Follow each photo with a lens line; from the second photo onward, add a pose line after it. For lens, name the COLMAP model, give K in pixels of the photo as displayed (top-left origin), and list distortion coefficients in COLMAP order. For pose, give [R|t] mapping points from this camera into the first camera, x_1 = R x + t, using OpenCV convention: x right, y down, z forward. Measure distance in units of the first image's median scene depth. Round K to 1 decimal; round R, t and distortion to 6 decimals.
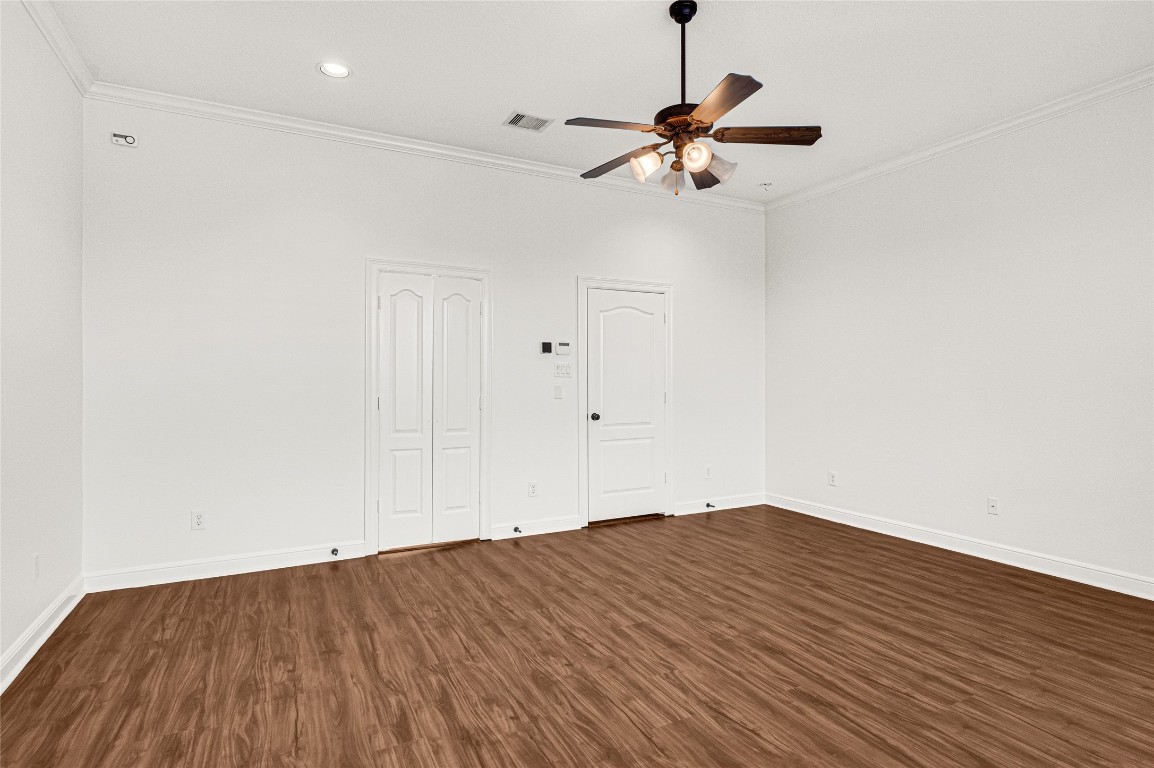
lens RADIAL K [[593.8, 0, 574.8], [0, 593.8, 386.9], [0, 0, 1]] dist [0.001706, 0.000102]
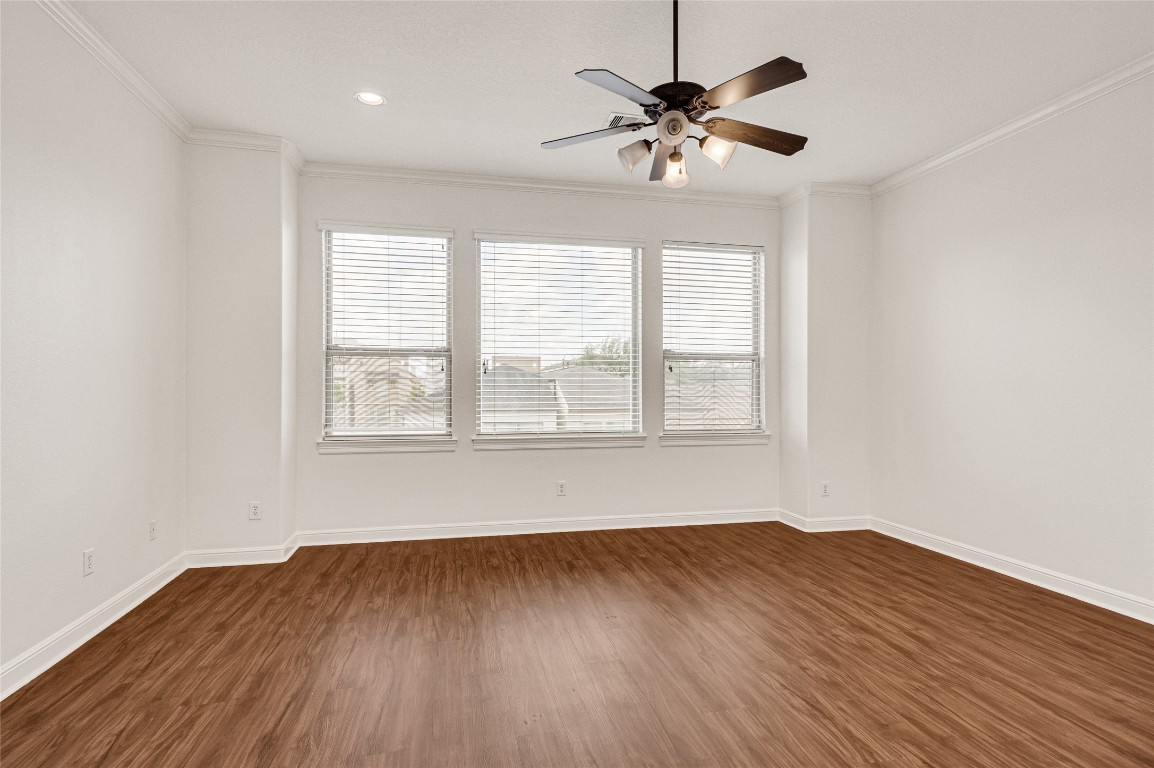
lens RADIAL K [[593.8, 0, 574.8], [0, 593.8, 386.9], [0, 0, 1]] dist [0.001706, 0.000102]
pose [[-0.966678, 0.000342, 0.255996, 0.103168], [0.001041, 0.999996, 0.002594, -0.016230], [-0.255994, 0.002774, -0.966674, 1.975476]]
